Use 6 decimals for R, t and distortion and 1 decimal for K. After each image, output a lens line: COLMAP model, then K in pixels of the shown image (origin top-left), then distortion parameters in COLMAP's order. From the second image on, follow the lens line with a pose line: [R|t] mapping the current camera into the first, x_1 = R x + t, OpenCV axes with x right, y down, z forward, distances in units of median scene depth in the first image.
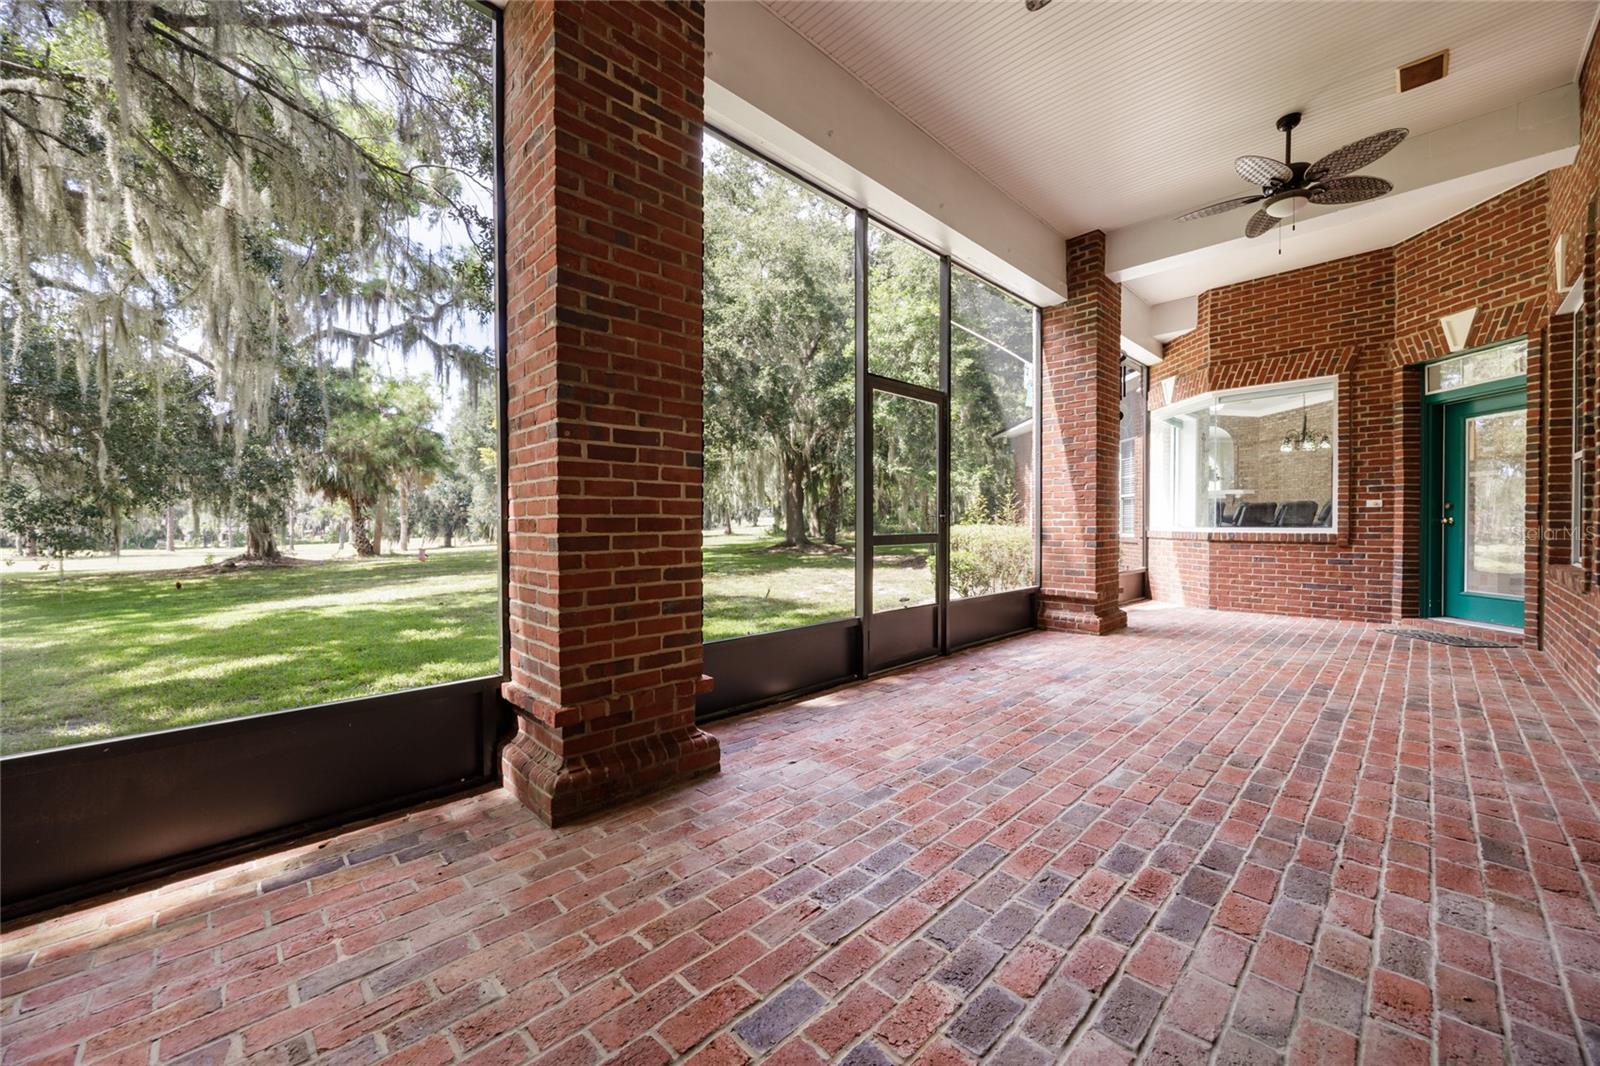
lens RADIAL K [[615.4, 0, 806.4], [0, 615.4, 528.7], [0, 0, 1]] dist [-0.001634, -0.000365]
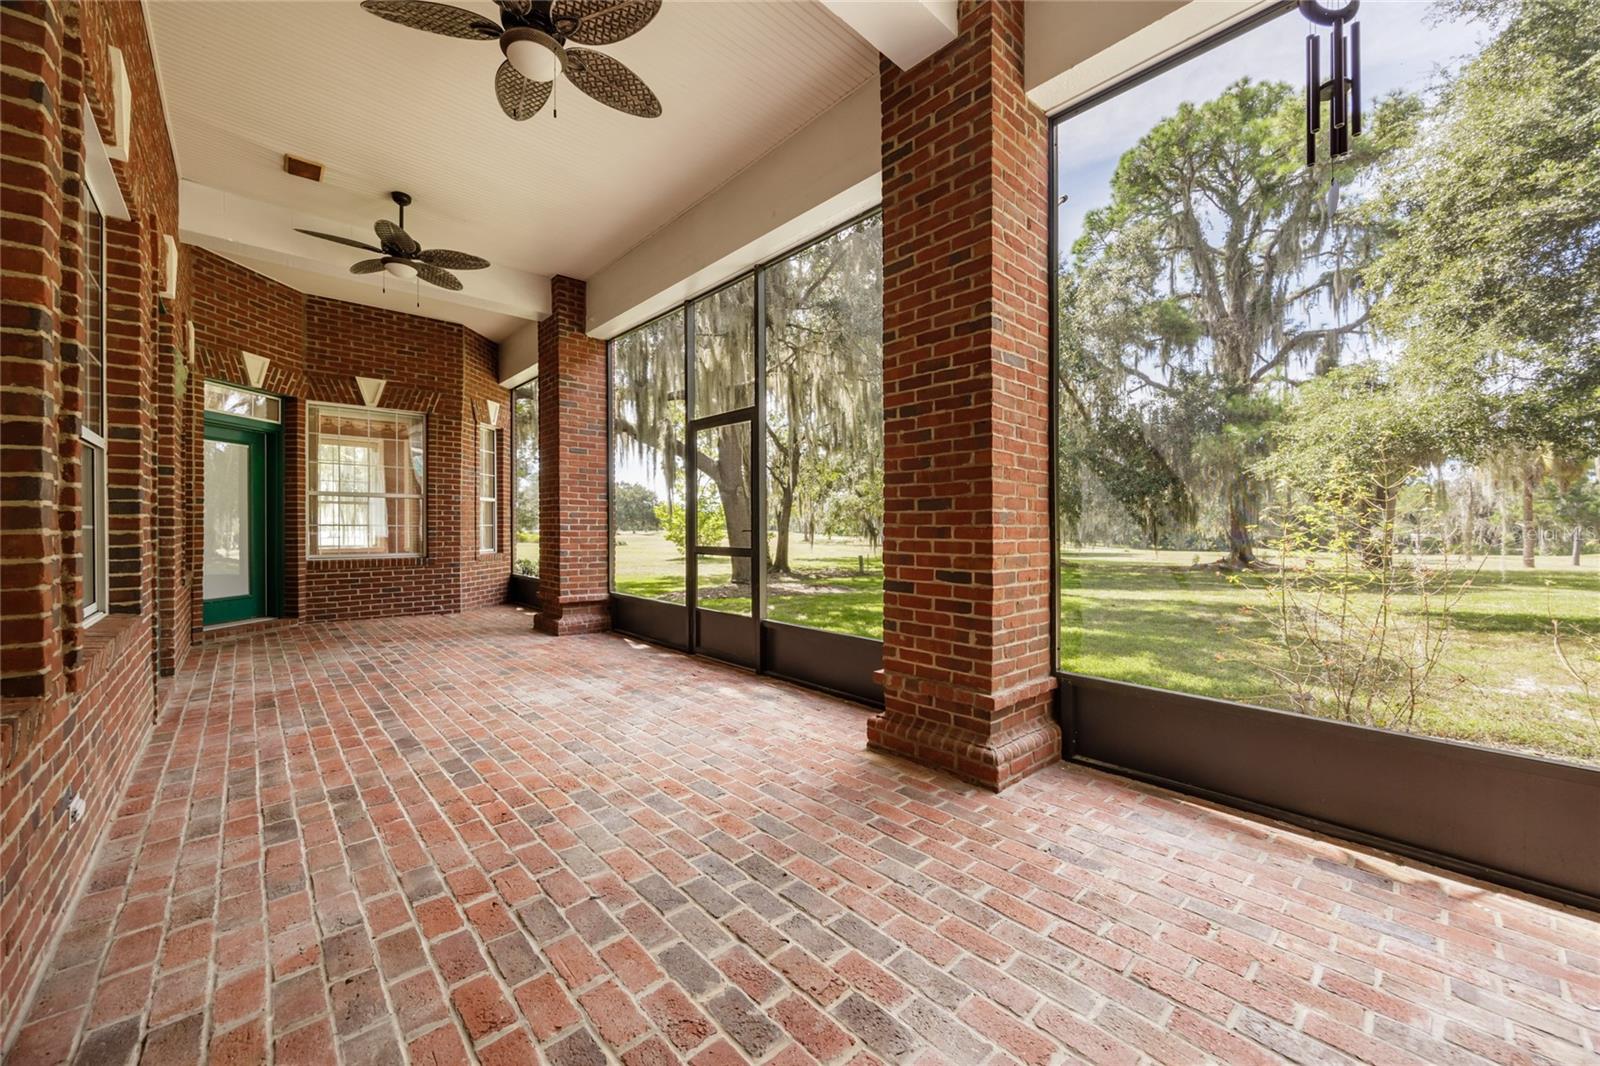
lens RADIAL K [[610.1, 0, 805.2], [0, 610.1, 525.8], [0, 0, 1]] dist [-0.001158, 0.000380]
pose [[-0.027143, -0.003489, -0.999625, 1.360770], [-0.010772, 0.999937, -0.003197, -0.033630], [0.999574, 0.010681, -0.027179, 1.243374]]
